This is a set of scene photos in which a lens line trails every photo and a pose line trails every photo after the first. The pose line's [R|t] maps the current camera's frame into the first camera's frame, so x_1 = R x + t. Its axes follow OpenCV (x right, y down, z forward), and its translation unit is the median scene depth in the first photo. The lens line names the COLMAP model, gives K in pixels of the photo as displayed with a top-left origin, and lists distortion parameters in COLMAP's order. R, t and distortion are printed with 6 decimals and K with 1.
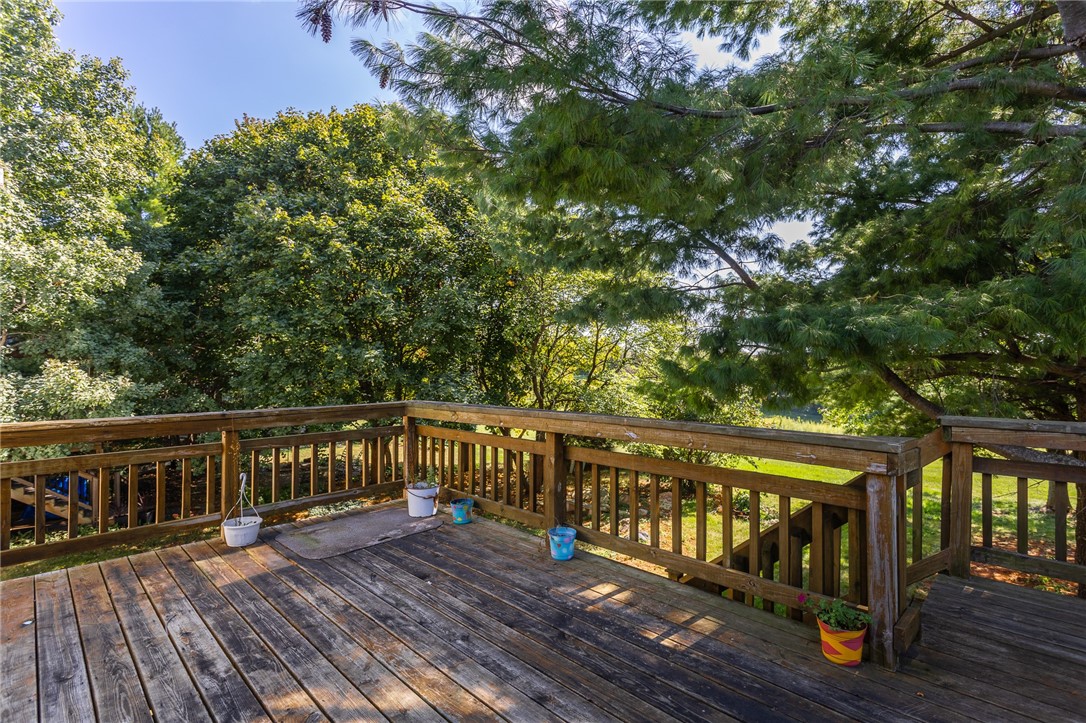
lens RADIAL K [[526.6, 0, 536.3], [0, 526.6, 361.1], [0, 0, 1]] dist [-0.001818, -0.000488]
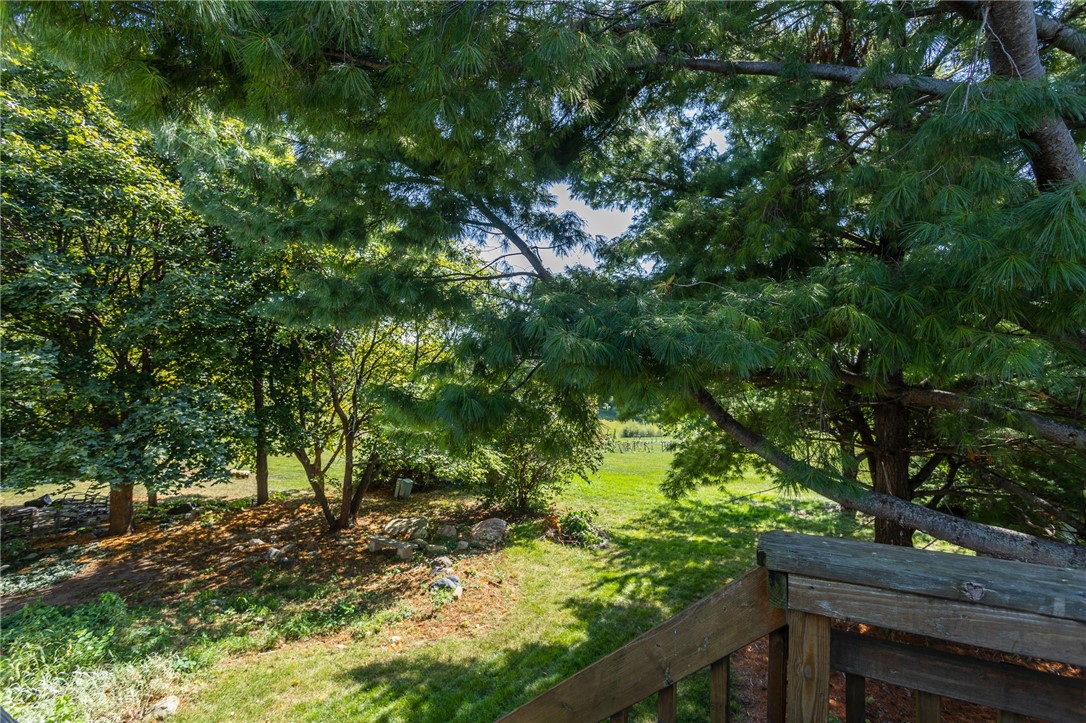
lens RADIAL K [[526.6, 0, 547.6], [0, 526.6, 365.6], [0, 0, 1]] dist [-0.001818, -0.000488]
pose [[0.961180, -0.000274, 0.275920, 0.217718], [0.000581, 0.999999, -0.001029, -0.016648], [-0.275920, 0.001149, 0.961180, 0.288277]]
